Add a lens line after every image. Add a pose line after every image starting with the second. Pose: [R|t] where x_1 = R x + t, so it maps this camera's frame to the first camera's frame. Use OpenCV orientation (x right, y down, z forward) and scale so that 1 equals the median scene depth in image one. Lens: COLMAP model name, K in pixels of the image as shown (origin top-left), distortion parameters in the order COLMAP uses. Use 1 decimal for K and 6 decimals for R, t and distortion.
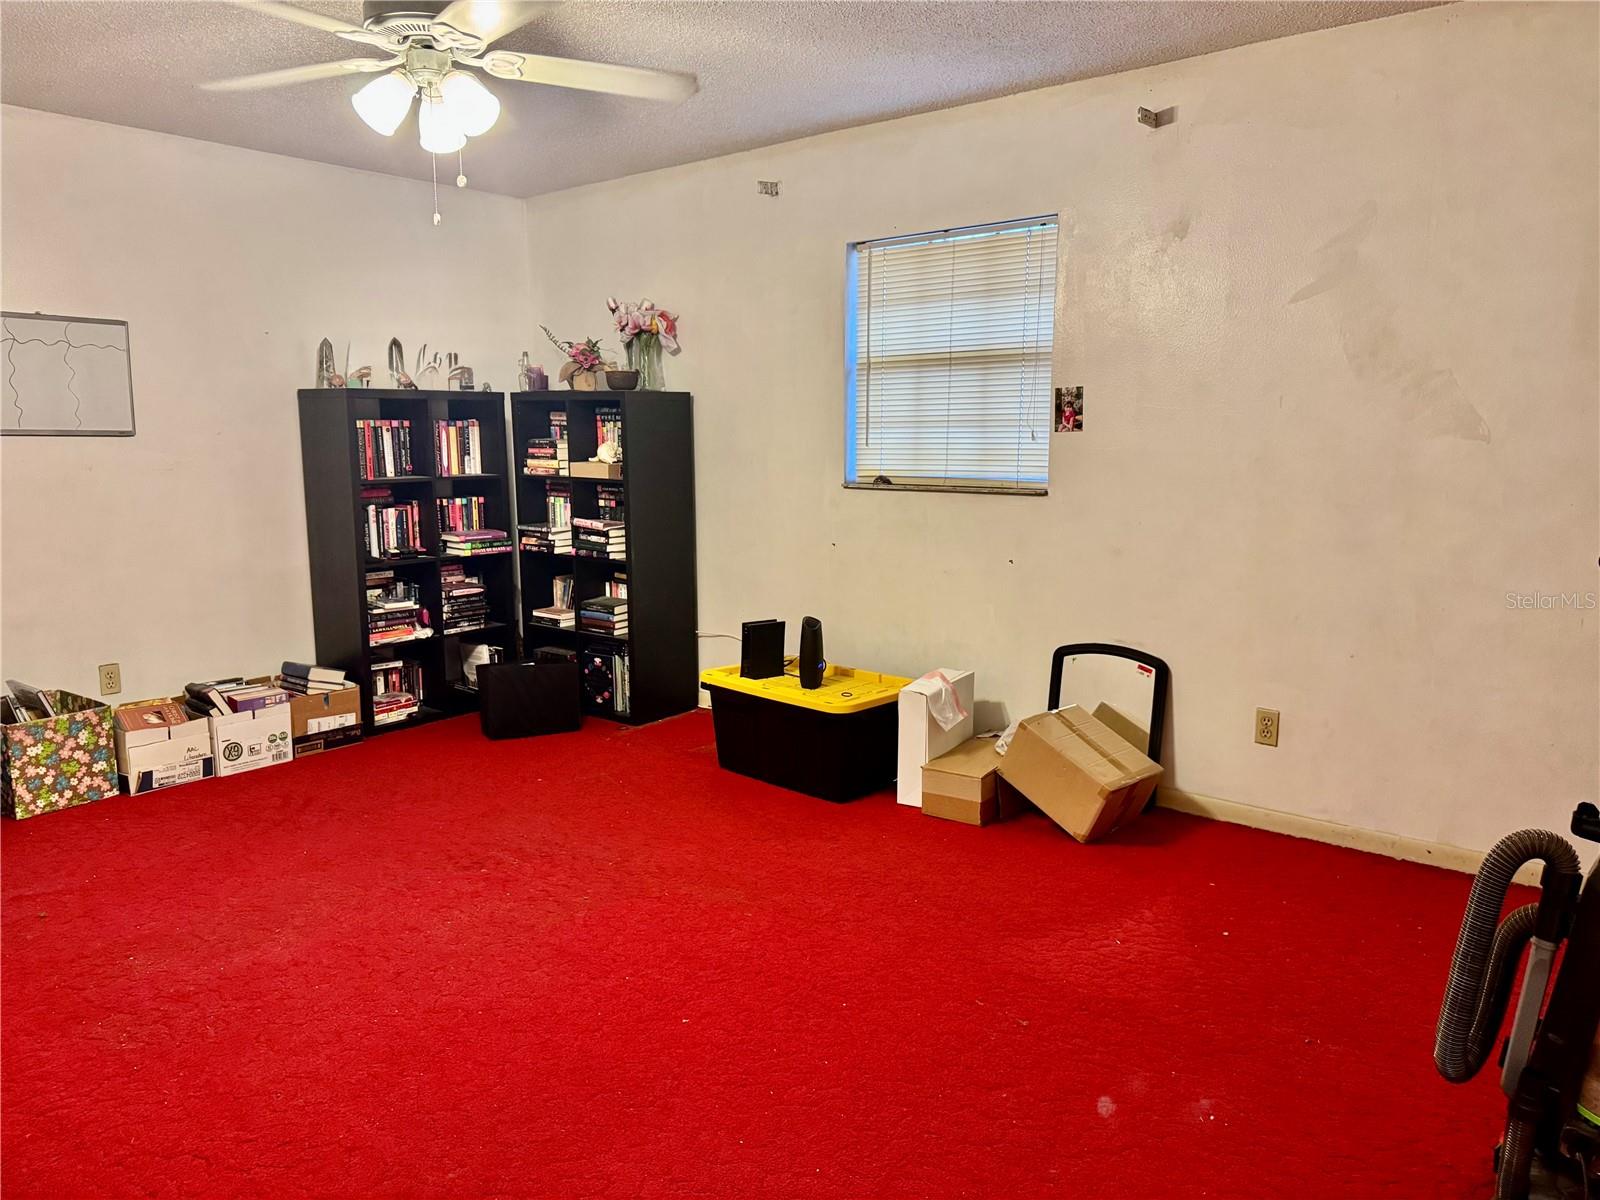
lens RADIAL K [[1131.0, 0, 799.0], [0, 1131.0, 595.2], [0, 0, 1]] dist [0.039827, -0.054047]
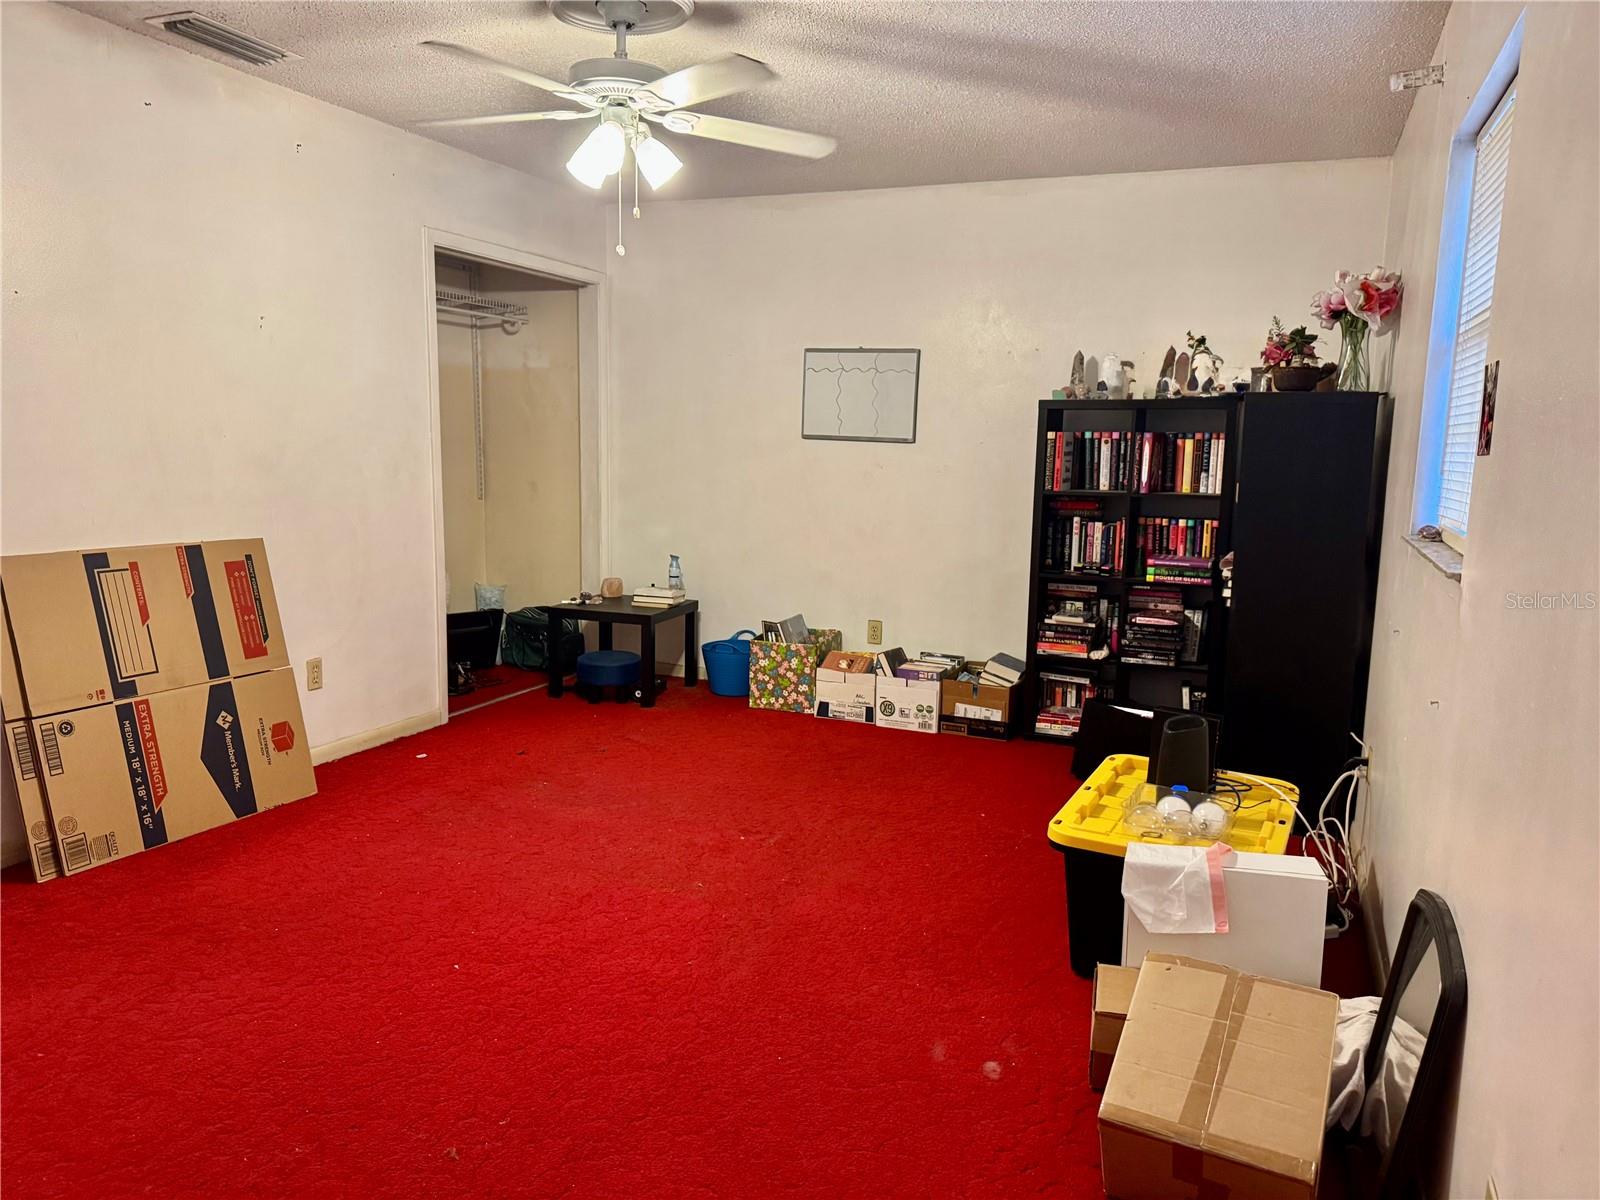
lens RADIAL K [[1131.0, 0, 794.7], [0, 1131.0, 603.8], [0, 0, 1]] dist [0.039827, -0.054047]
pose [[0.268768, 0.151954, -0.951143, 0.564061], [-0.159942, 0.980809, 0.111498, -0.083091], [0.949833, 0.122160, 0.287914, 0.536596]]
